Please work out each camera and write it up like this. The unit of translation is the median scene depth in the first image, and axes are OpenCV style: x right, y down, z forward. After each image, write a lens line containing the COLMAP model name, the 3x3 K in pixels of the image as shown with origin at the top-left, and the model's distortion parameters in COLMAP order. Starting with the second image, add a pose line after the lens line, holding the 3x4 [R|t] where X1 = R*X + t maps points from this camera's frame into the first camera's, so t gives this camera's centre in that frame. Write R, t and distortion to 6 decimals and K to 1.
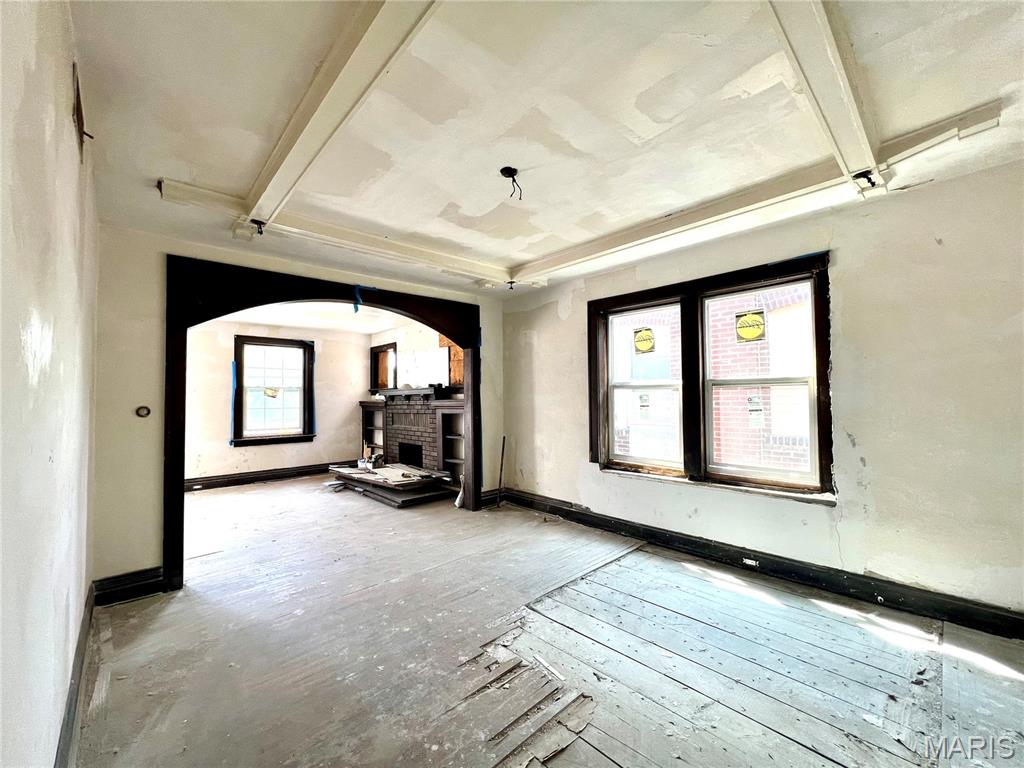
lens RADIAL K [[410.8, 0, 510.1], [0, 410.8, 386.5], [0, 0, 1]] dist [-0.002212, 0.000525]
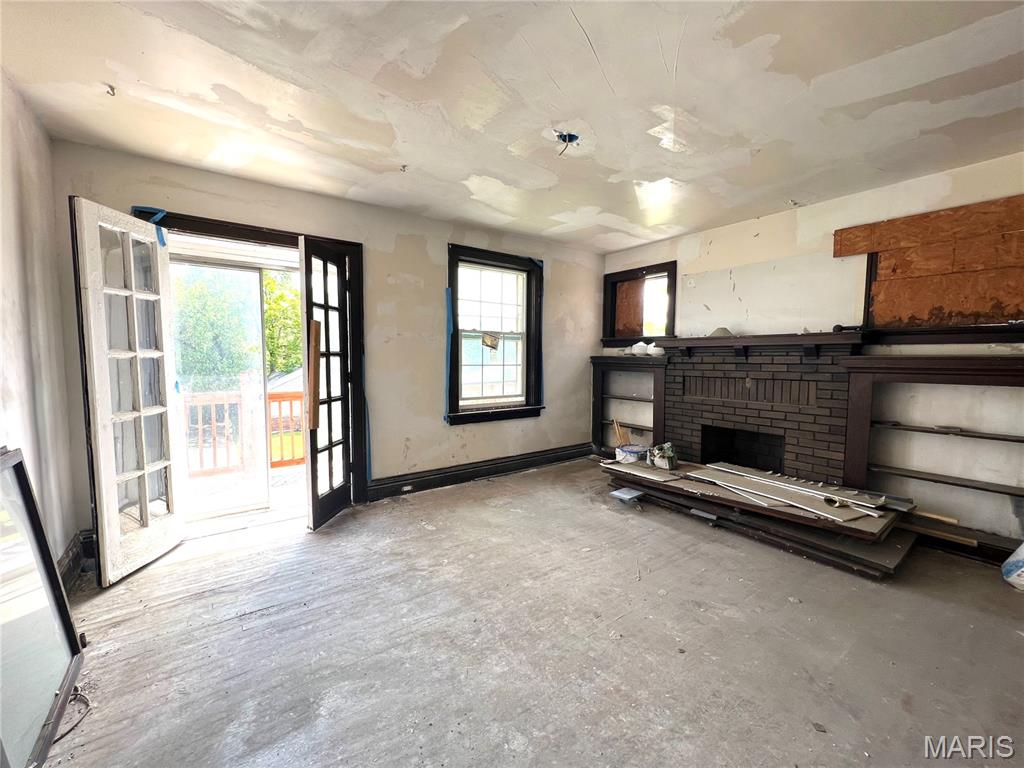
lens RADIAL K [[410.8, 0, 510.1], [0, 410.8, 386.5], [0, 0, 1]] dist [-0.002212, 0.000525]
pose [[0.992637, 0.024774, -0.118568, -0.762985], [-0.012549, 0.994627, 0.102762, 0.032709], [0.120477, -0.100518, 0.987614, 0.588916]]
